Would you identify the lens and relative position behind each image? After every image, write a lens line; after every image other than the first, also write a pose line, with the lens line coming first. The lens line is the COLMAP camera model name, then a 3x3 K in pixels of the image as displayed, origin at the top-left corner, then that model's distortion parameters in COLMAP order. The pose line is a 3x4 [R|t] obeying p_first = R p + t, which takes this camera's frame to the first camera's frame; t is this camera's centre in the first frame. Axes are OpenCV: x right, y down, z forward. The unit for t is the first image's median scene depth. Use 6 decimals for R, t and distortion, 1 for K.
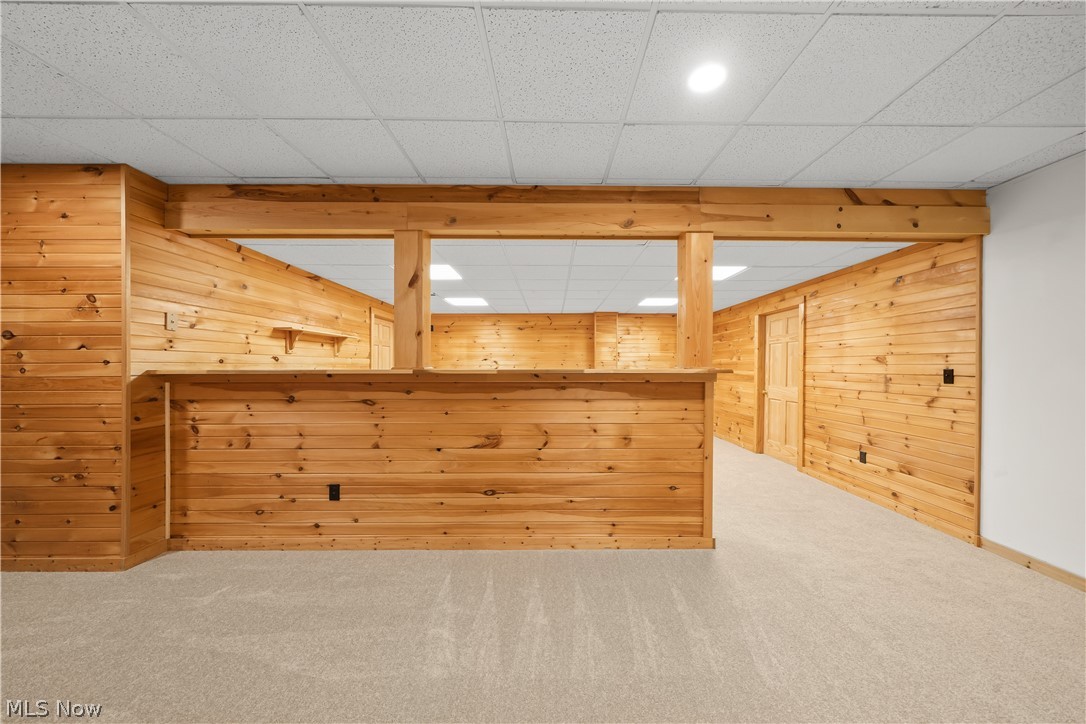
lens RADIAL K [[379.9, 0, 548.6], [0, 379.9, 368.0], [0, 0, 1]] dist [-0.017235, 0.000064]
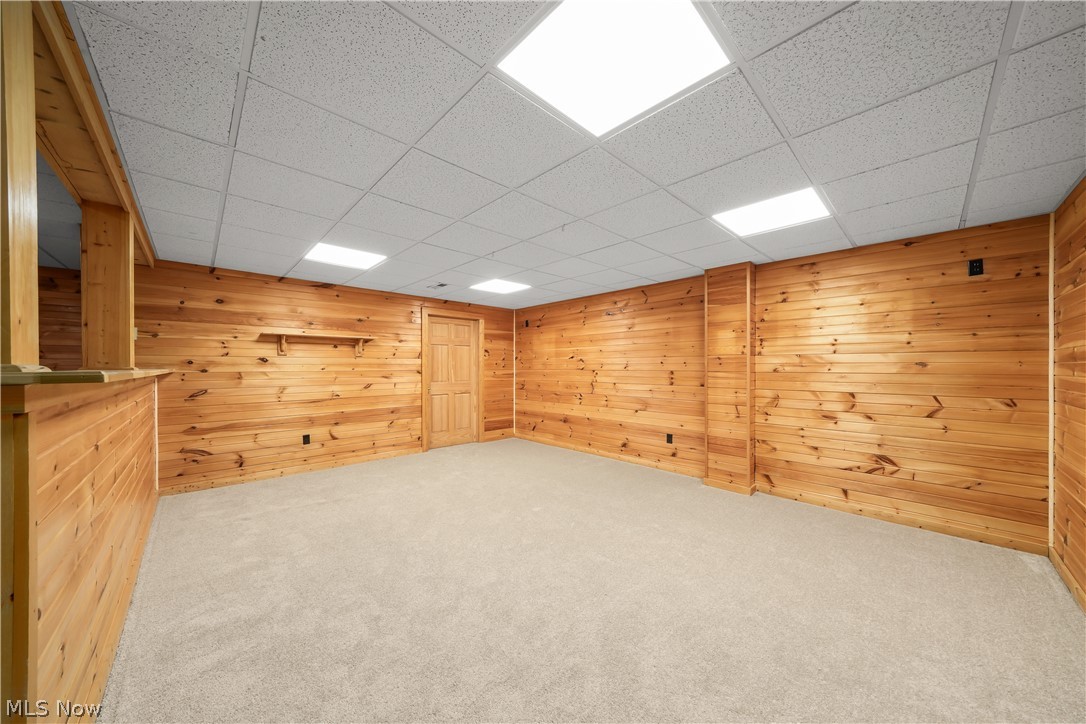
lens RADIAL K [[379.9, 0, 548.6], [0, 379.9, 368.0], [0, 0, 1]] dist [-0.017235, 0.000064]
pose [[0.692410, -0.004135, -0.721492, 0.372957], [0.000833, 0.999987, -0.004931, 0.003373], [0.721504, 0.002813, 0.692405, 0.430805]]
